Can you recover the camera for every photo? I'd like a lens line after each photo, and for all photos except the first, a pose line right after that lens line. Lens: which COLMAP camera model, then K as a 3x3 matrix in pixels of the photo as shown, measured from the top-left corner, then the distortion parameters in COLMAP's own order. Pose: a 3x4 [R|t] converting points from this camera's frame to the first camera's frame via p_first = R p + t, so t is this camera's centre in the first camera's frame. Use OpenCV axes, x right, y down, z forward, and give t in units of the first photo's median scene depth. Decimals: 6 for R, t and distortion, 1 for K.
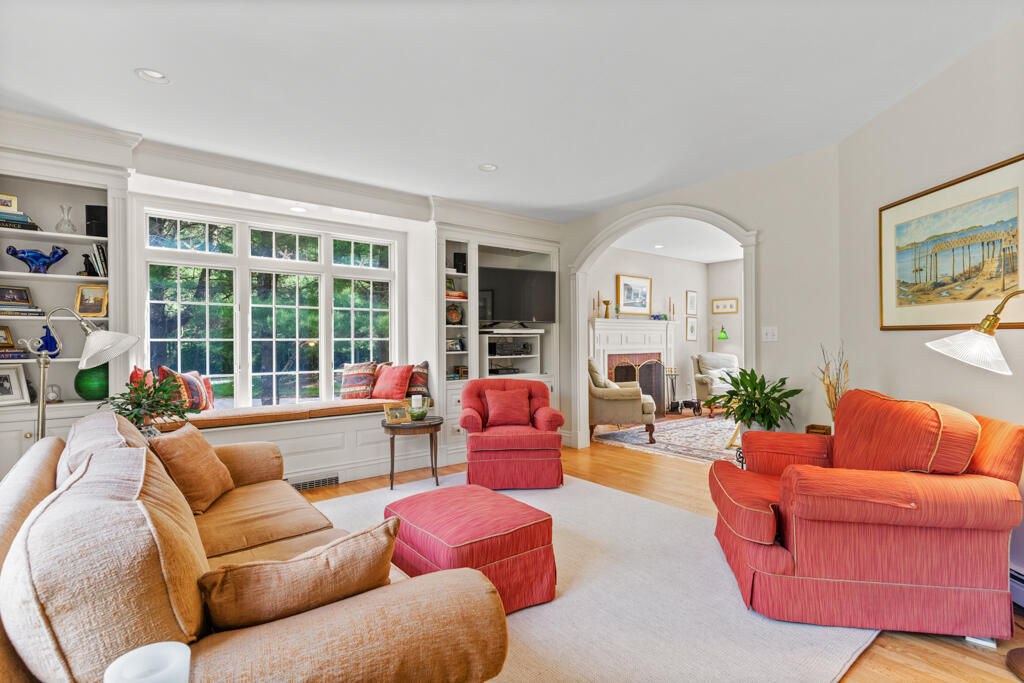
lens RADIAL K [[484.4, 0, 512.0], [0, 484.4, 341.5], [0, 0, 1]] dist [0.002322, 0.000605]
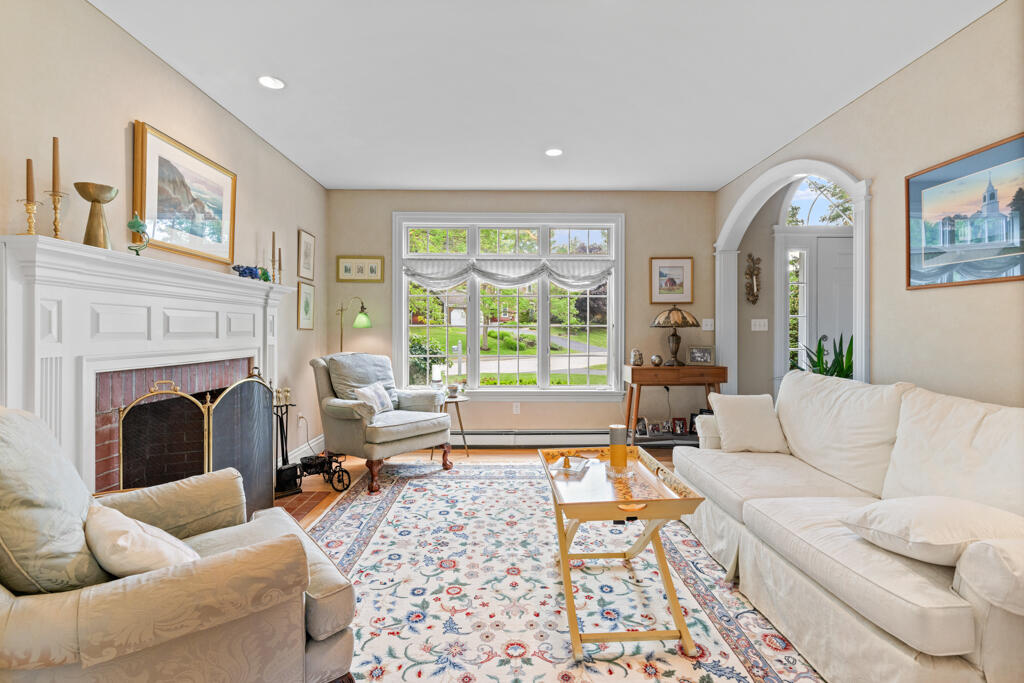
lens RADIAL K [[490.8, 0, 513.1], [0, 490.8, 330.9], [0, 0, 1]] dist [0.002844, 0.000643]
pose [[0.604763, 0.011223, 0.796326, 0.166317], [-0.007397, 0.999937, -0.008475, 0.003656], [-0.796371, -0.000765, 0.604808, 0.907086]]
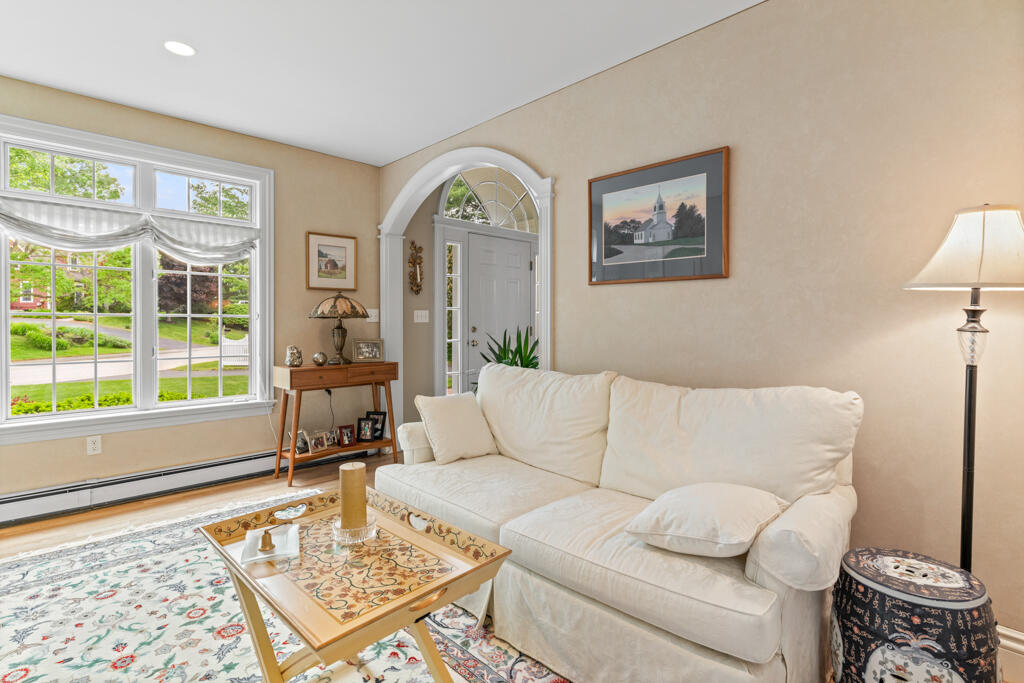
lens RADIAL K [[502.0, 0, 512.0], [0, 502.0, 327.8], [0, 0, 1]] dist [-0.000211, 0.000007]
pose [[-0.107565, 0.001473, 0.994197, 0.274522], [-0.000358, 0.999999, -0.001520, 0.002994], [-0.994198, -0.000519, -0.107564, 1.045878]]
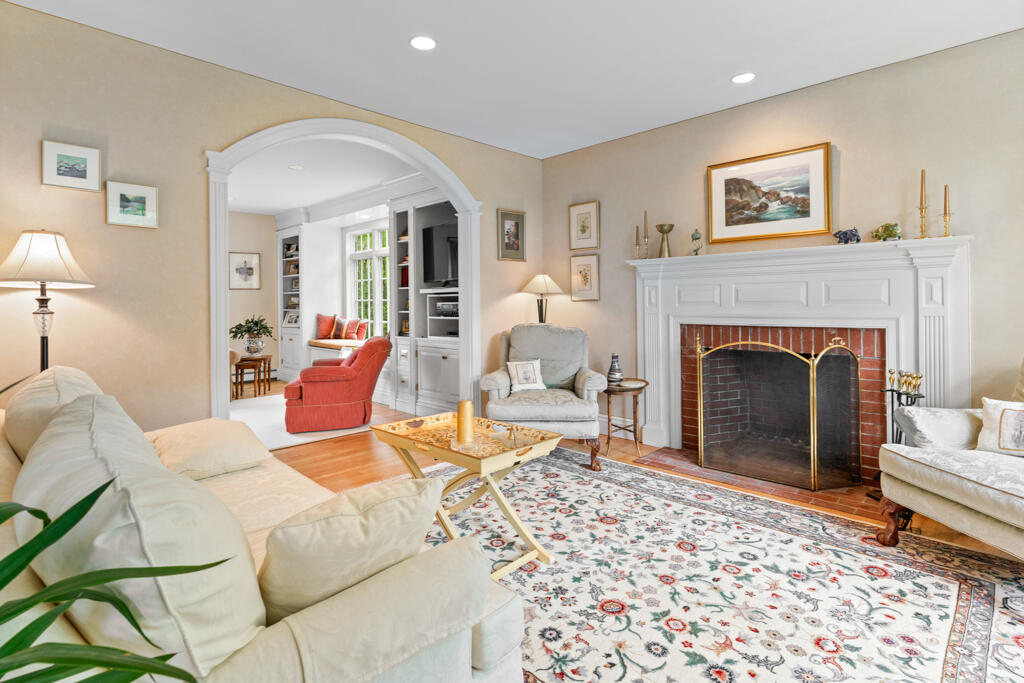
lens RADIAL K [[492.0, 0, 513.9], [0, 492.0, 324.9], [0, 0, 1]] dist [0.000981, 0.000371]
pose [[0.140101, 0.052619, -0.988738, 1.056319], [0.009260, 0.998474, 0.054449, -0.005719], [0.990094, -0.016784, 0.139400, 1.094061]]
